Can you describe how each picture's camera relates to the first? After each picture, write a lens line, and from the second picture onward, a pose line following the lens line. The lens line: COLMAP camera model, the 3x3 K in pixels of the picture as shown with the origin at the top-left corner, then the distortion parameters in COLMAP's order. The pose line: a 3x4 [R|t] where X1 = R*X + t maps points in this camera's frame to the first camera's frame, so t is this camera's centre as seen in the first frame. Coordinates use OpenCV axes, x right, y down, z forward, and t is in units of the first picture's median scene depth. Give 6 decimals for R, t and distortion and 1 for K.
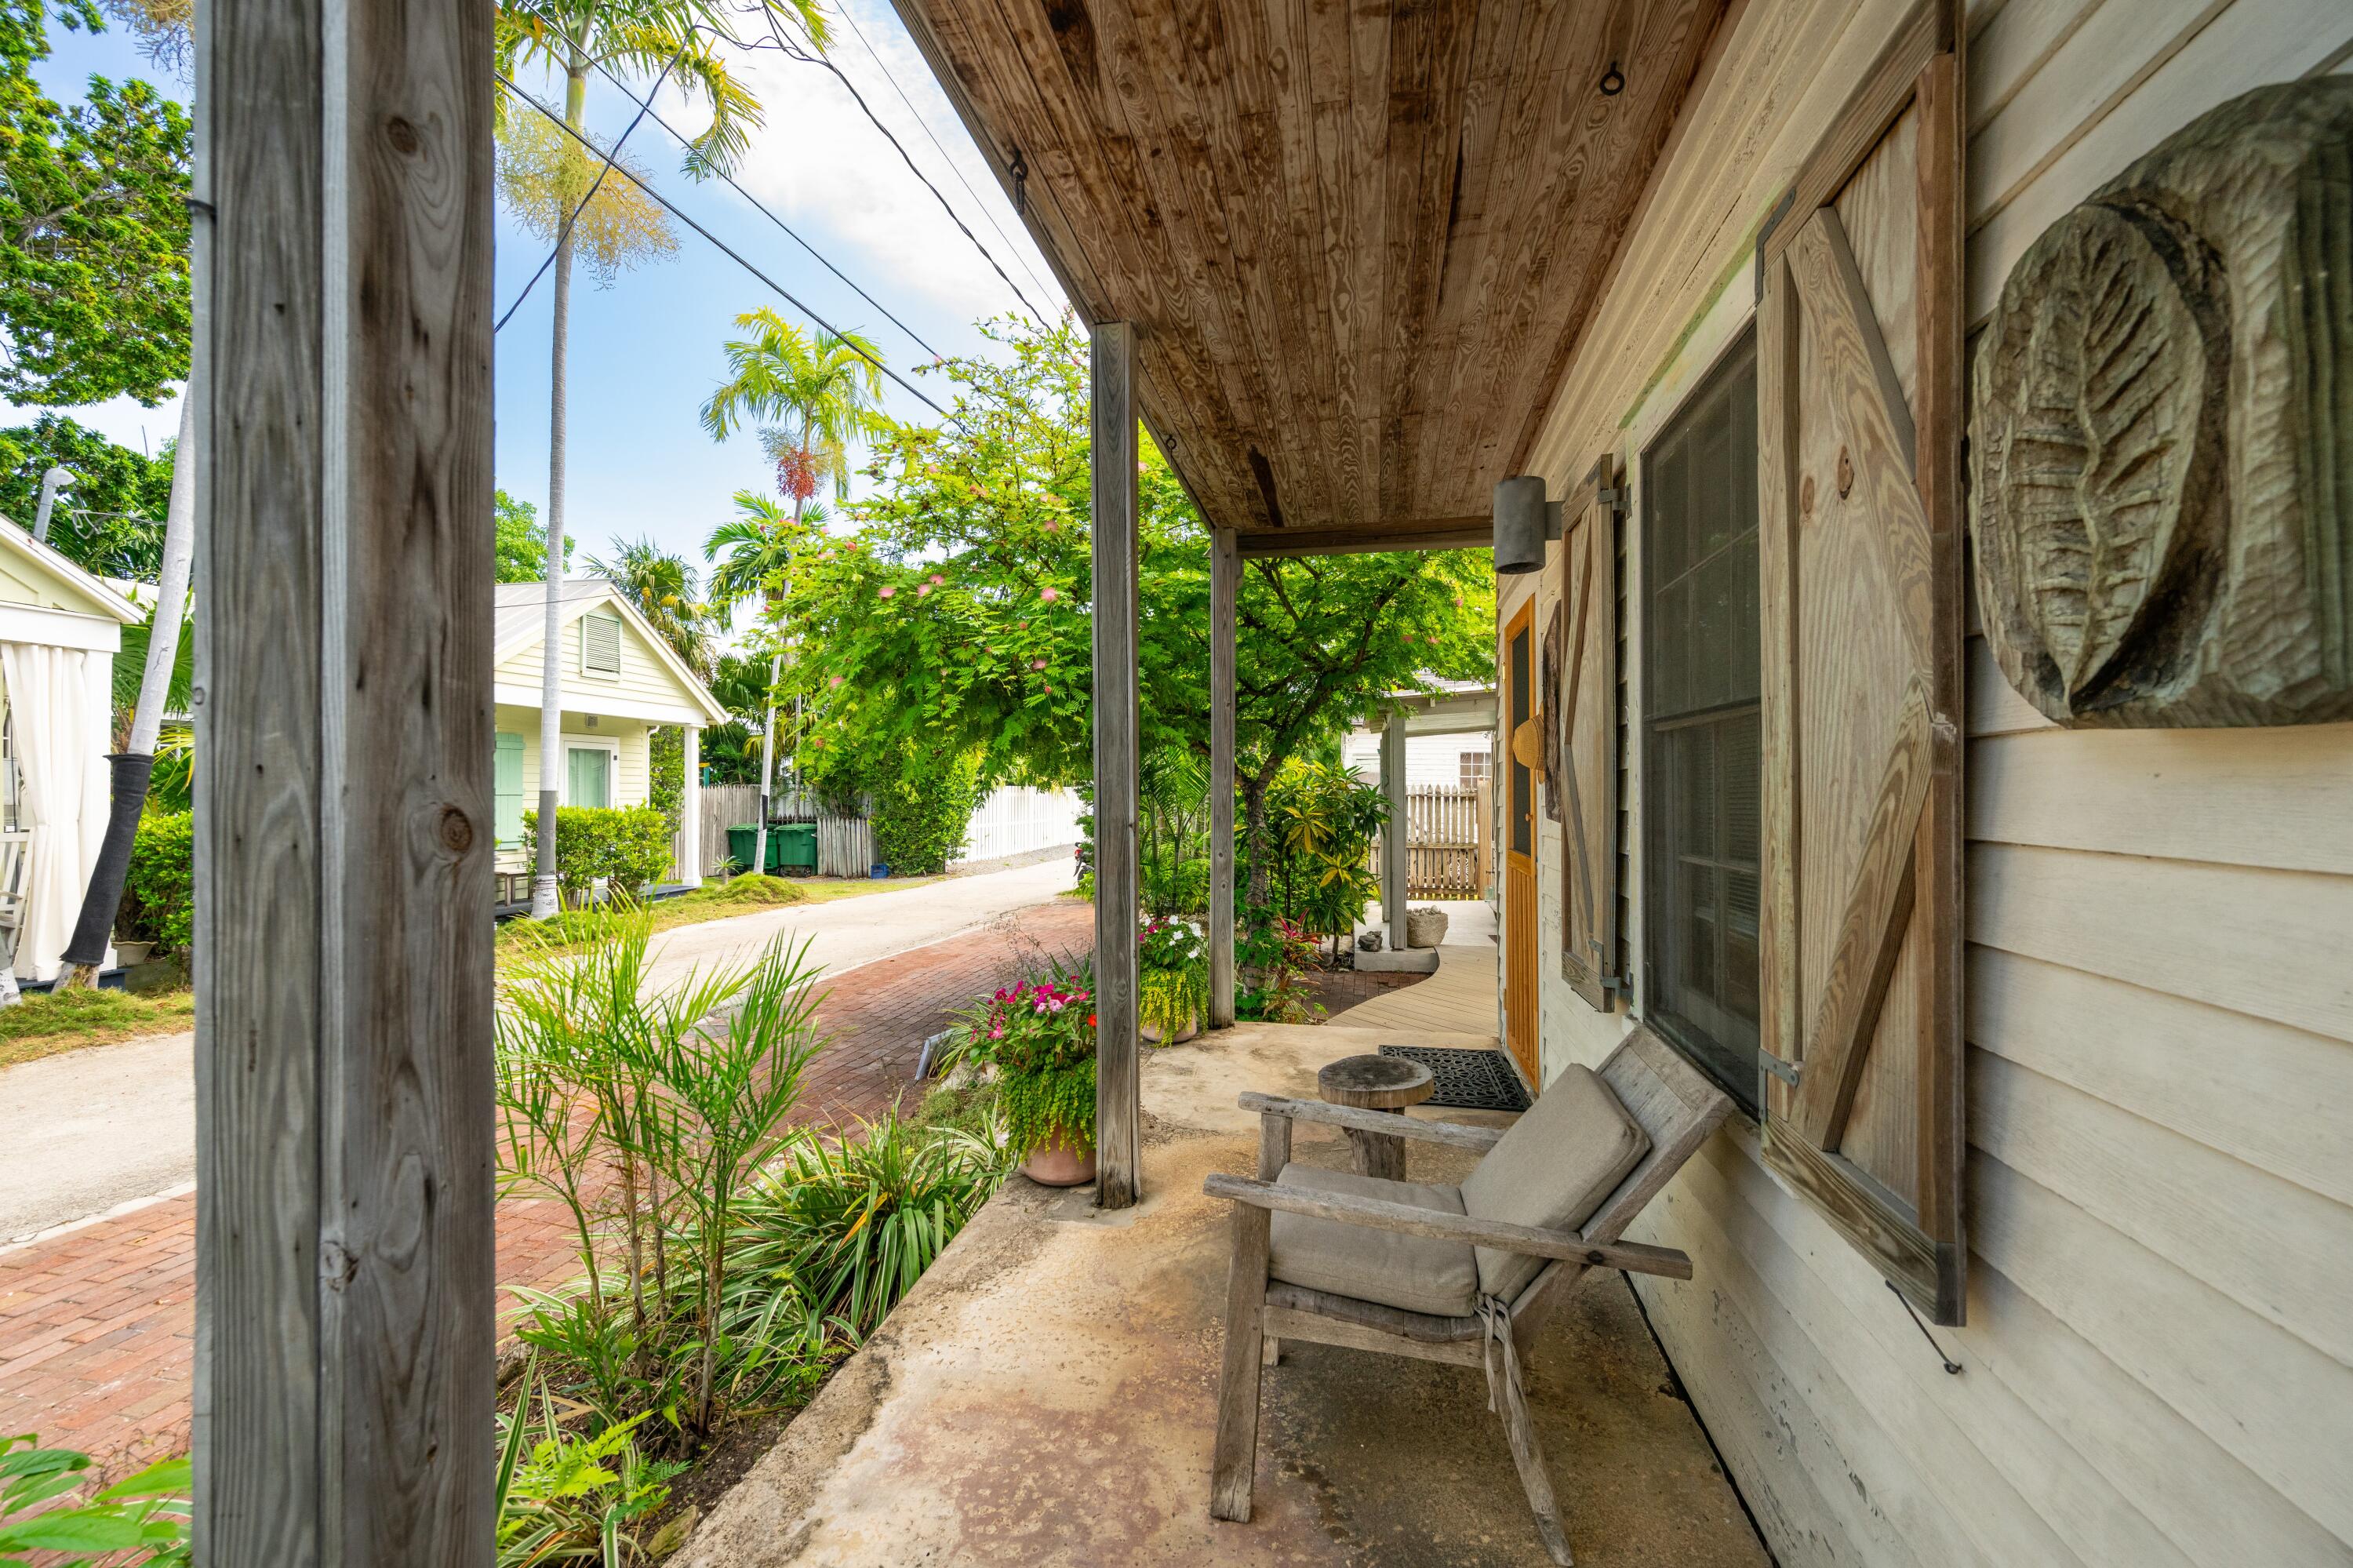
lens RADIAL K [[919.0, 0, 1174.3], [0, 919.0, 786.8], [0, 0, 1]] dist [0.003995, 0.000164]
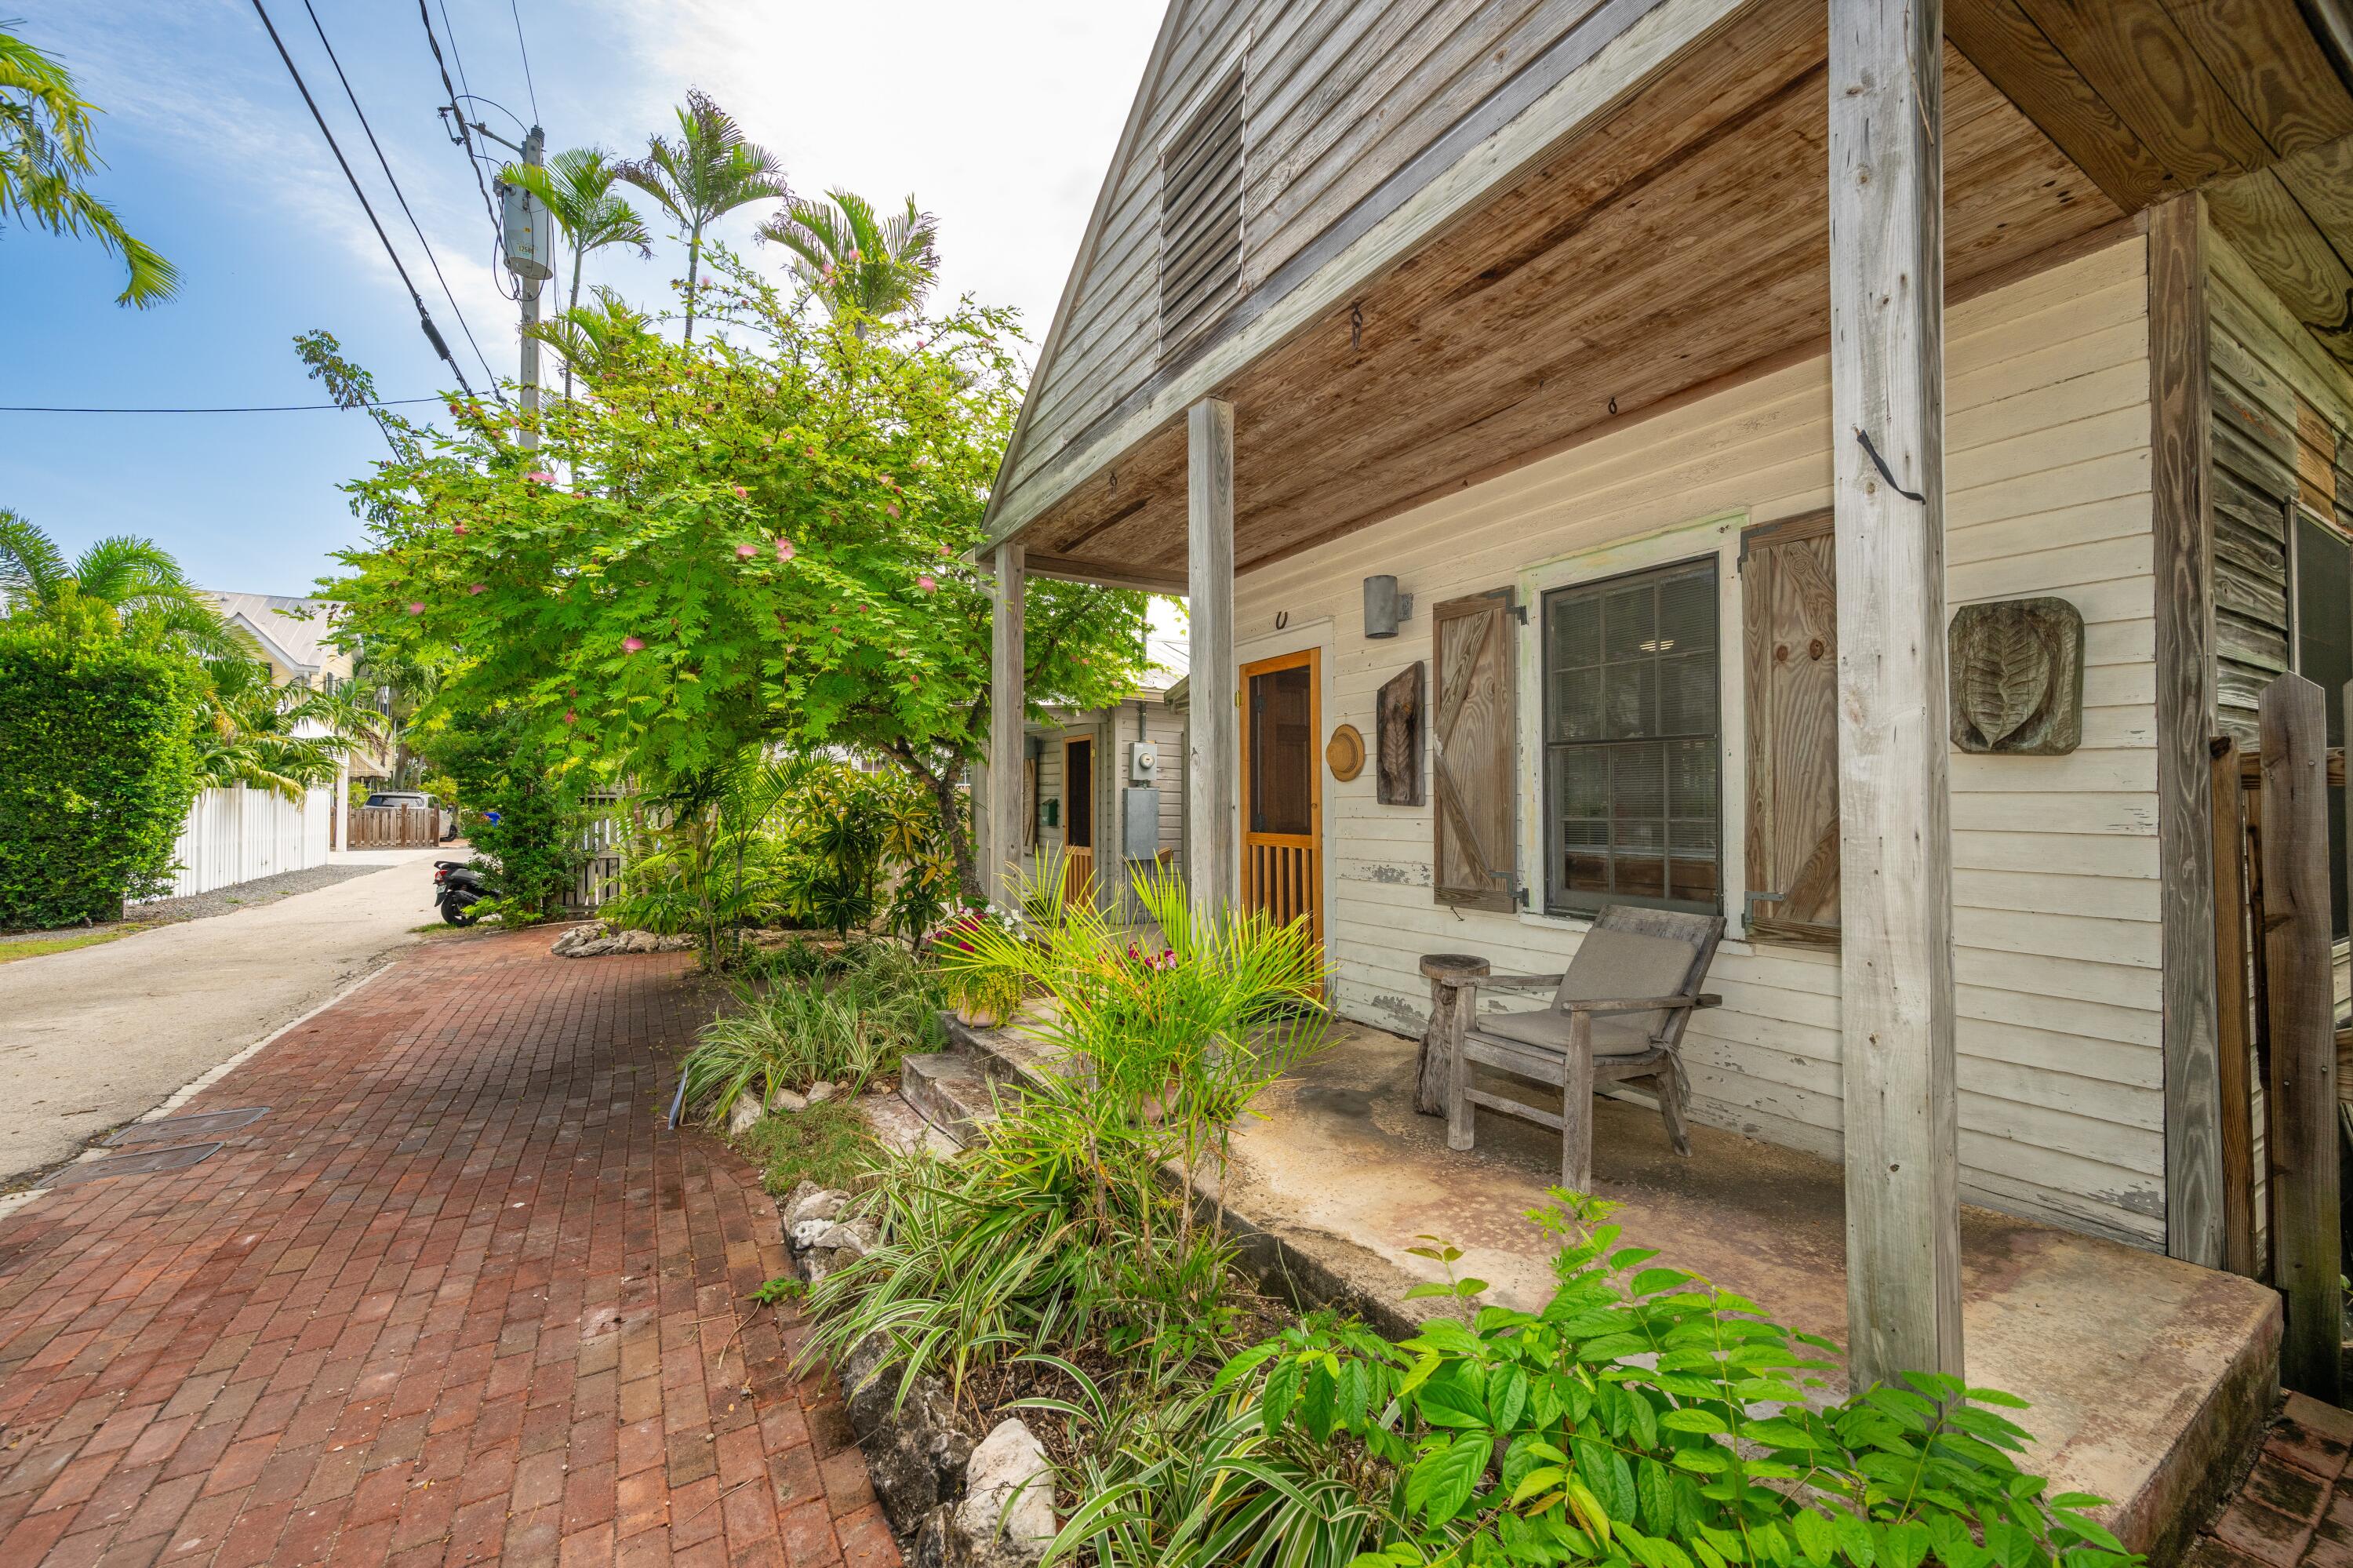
lens RADIAL K [[919.0, 0, 1179.7], [0, 919.0, 784.6], [0, 0, 1]] dist [0.003995, 0.000164]
pose [[0.736142, 0.015313, 0.676654, -1.302144], [-0.005945, 0.999852, -0.016160, 0.044992], [-0.676801, 0.007874, 0.736124, 0.187838]]
